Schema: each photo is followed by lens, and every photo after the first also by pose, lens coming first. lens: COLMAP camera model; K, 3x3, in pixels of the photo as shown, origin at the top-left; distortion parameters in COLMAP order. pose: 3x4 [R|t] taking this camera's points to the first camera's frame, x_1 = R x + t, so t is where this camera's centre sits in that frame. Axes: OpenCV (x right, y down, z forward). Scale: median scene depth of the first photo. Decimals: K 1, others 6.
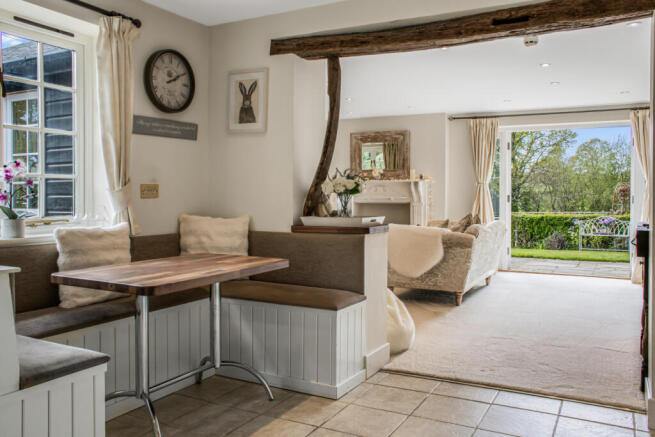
lens RADIAL K [[553.0, 0, 326.9], [0, 553.0, 221.6], [0, 0, 1]] dist [-0.062527, 0.025559]
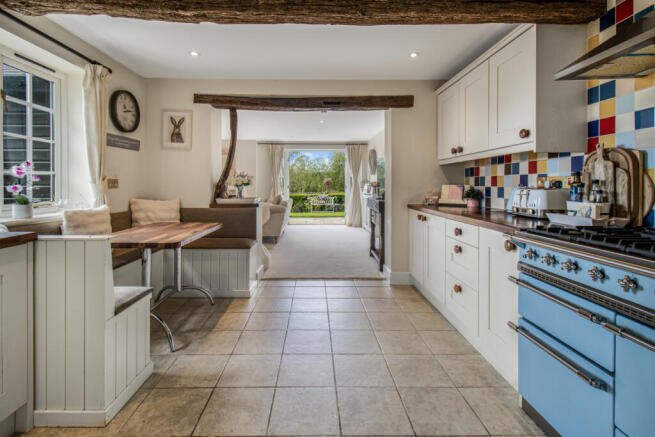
lens RADIAL K [[314.7, 0, 312.7], [0, 314.7, 200.3], [0, 0, 1]] dist [0.000847, -0.000067]
pose [[0.876150, -0.023009, 0.481489, -0.250162], [0.020753, 0.999735, 0.010011, -0.006705], [-0.481592, 0.001222, 0.876395, -0.019947]]
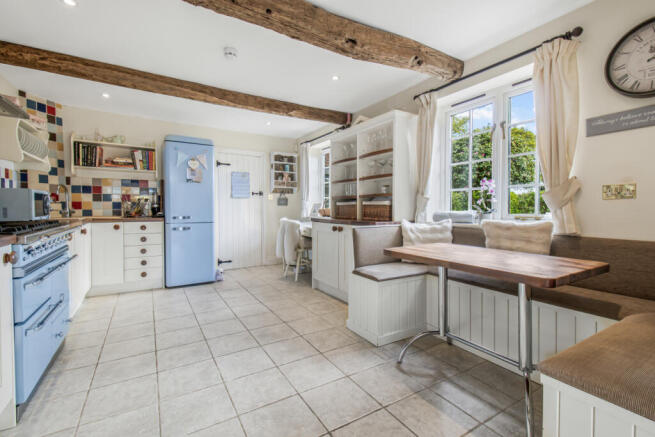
lens RADIAL K [[314.7, 0, 322.9], [0, 314.7, 219.8], [0, 0, 1]] dist [0.000847, -0.000067]
pose [[-0.534756, 0.032110, -0.844396, 0.382962], [-0.045366, 0.996746, 0.066634, -0.019962], [0.843788, 0.073940, -0.531559, 0.826665]]
